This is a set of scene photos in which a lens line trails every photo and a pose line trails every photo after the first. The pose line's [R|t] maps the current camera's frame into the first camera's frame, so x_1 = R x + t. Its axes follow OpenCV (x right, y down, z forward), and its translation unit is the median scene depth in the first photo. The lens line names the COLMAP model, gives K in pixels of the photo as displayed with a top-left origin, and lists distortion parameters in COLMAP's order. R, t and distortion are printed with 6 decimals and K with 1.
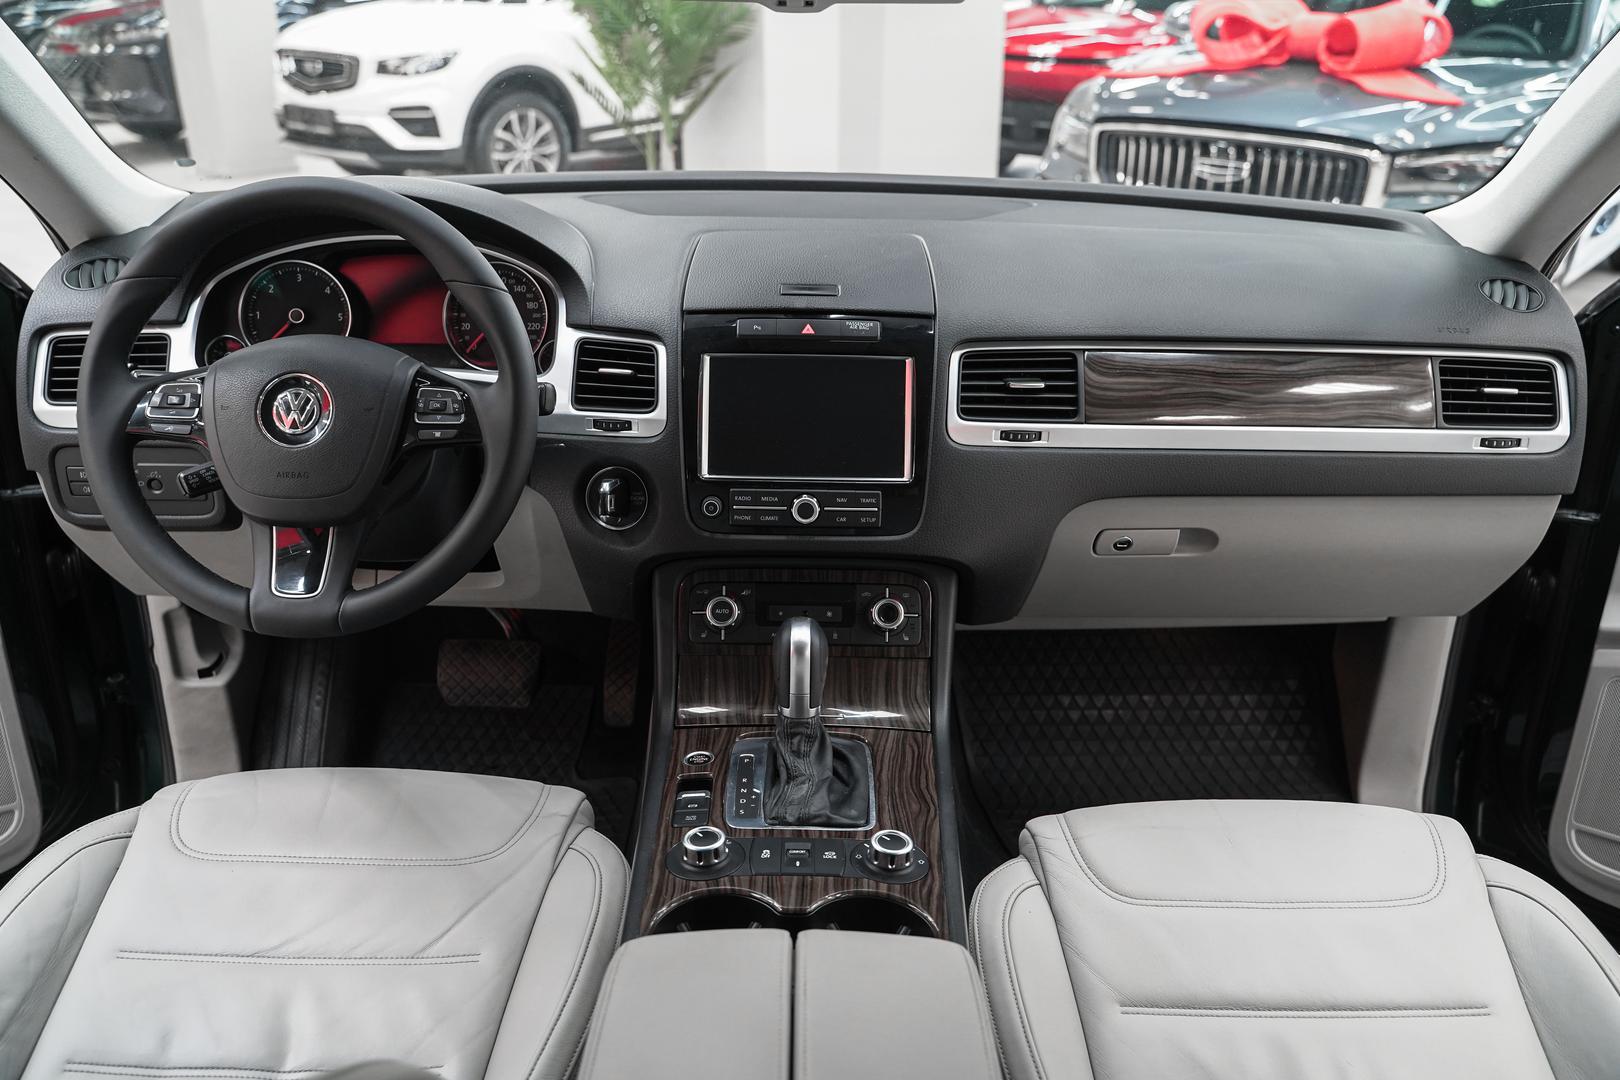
lens RADIAL K [[1292.8, 0, 810.0], [0, 1292.8, 540.0], [0, 0, 1]] dist [-0.011839, -0.006981]
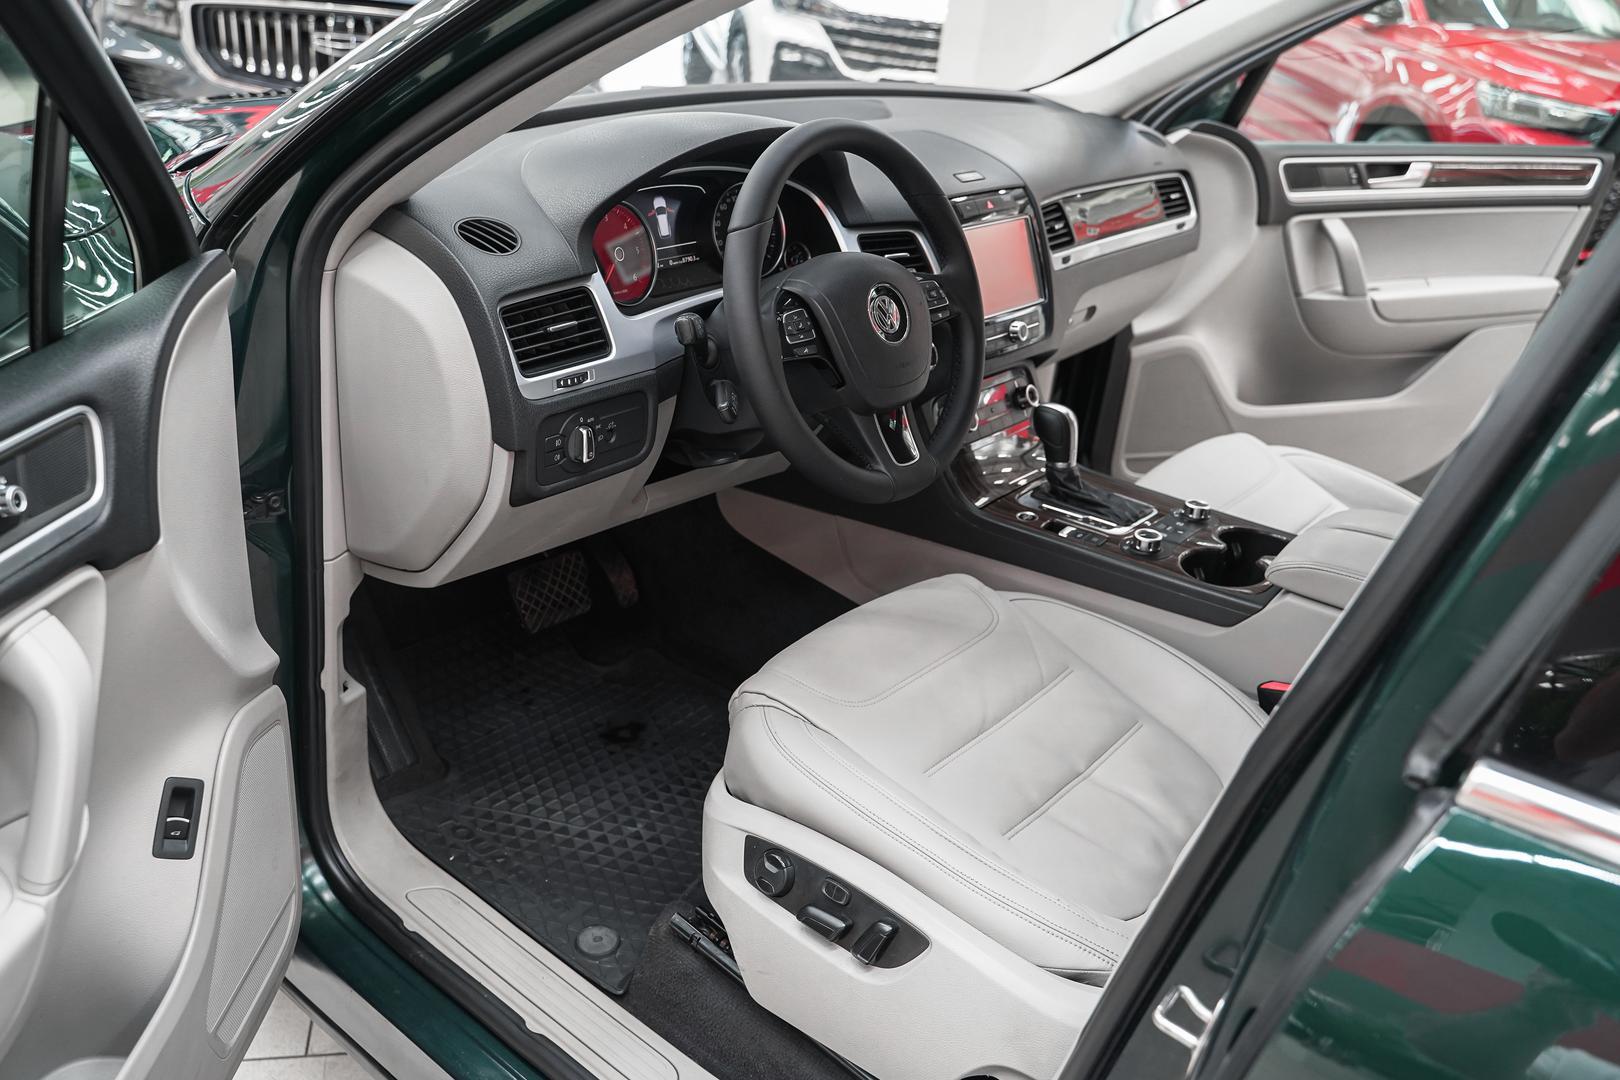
lens RADIAL K [[1337.6, 0, 779.7], [0, 1337.6, 535.2], [0, 0, 1]] dist [-0.003855, -0.002467]
pose [[0.639481, -0.291158, 0.711541, -1.235285], [0.227118, 0.955751, 0.186971, -0.138667], [-0.734494, 0.042039, 0.677312, 0.195136]]
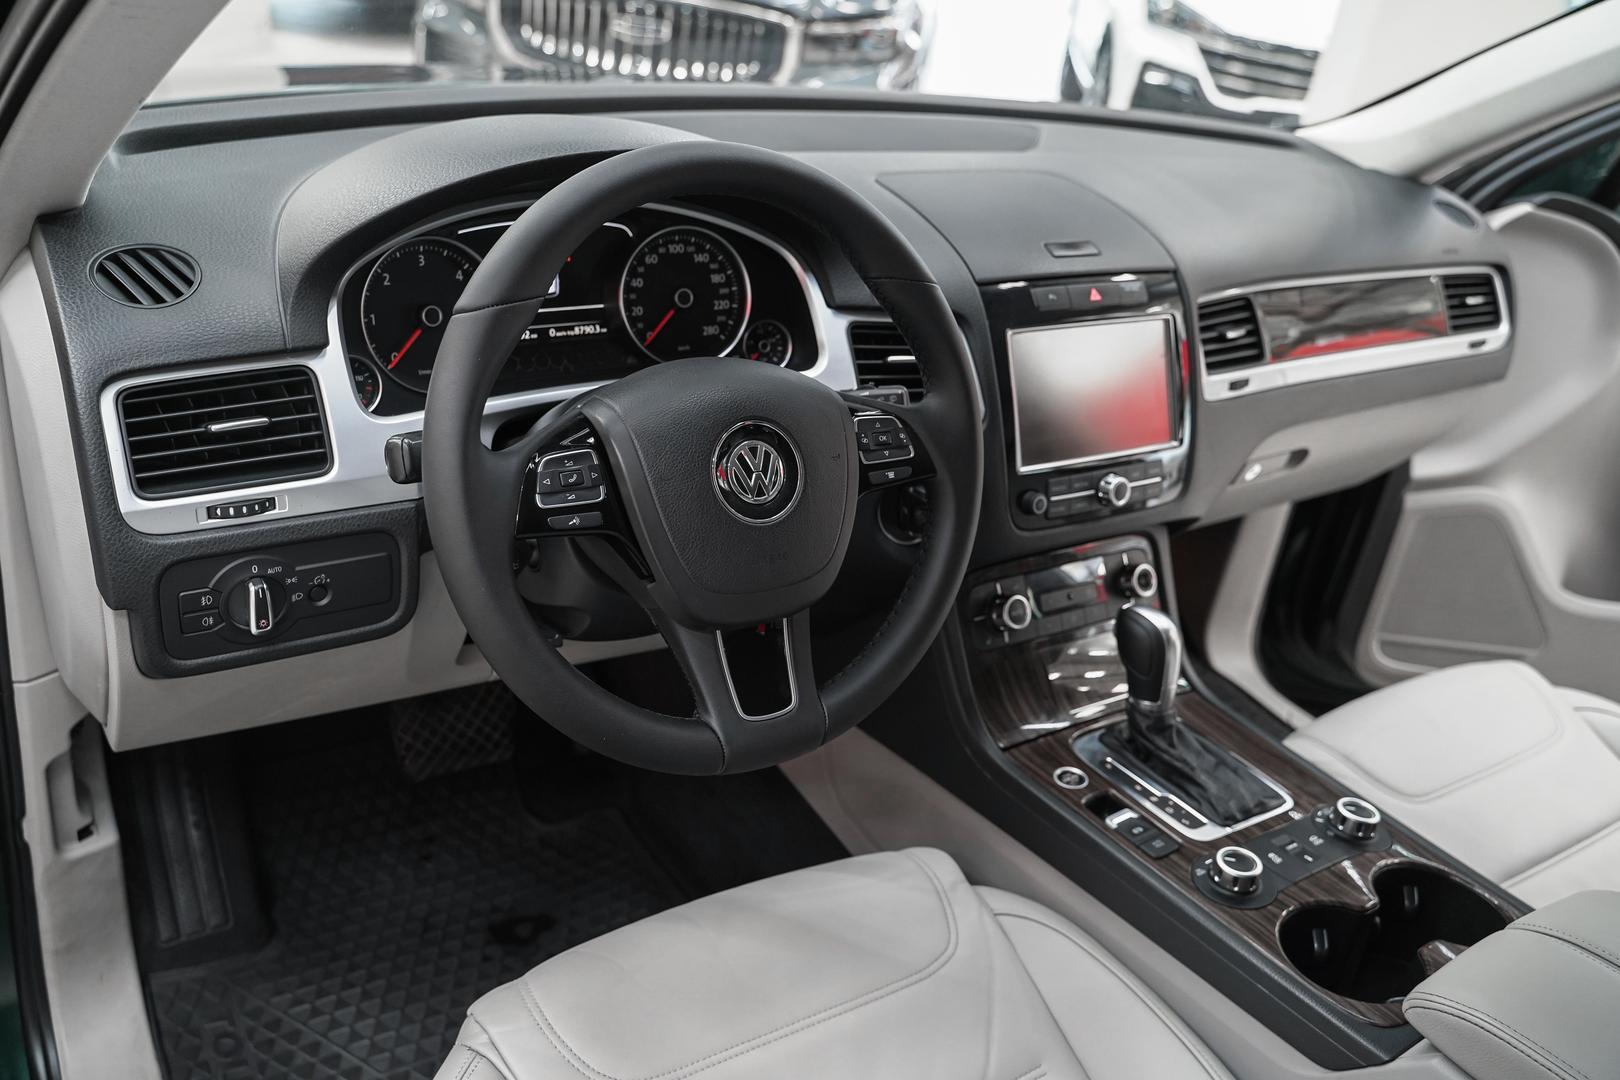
lens RADIAL K [[1326.7, 0, 779.0], [0, 1326.7, 528.2], [0, 0, 1]] dist [-0.011445, 0.008812]
pose [[0.838531, -0.165181, 0.519211, -0.679579], [0.111560, 0.984800, 0.133131, -0.145150], [-0.533310, -0.053711, 0.844213, 0.306023]]
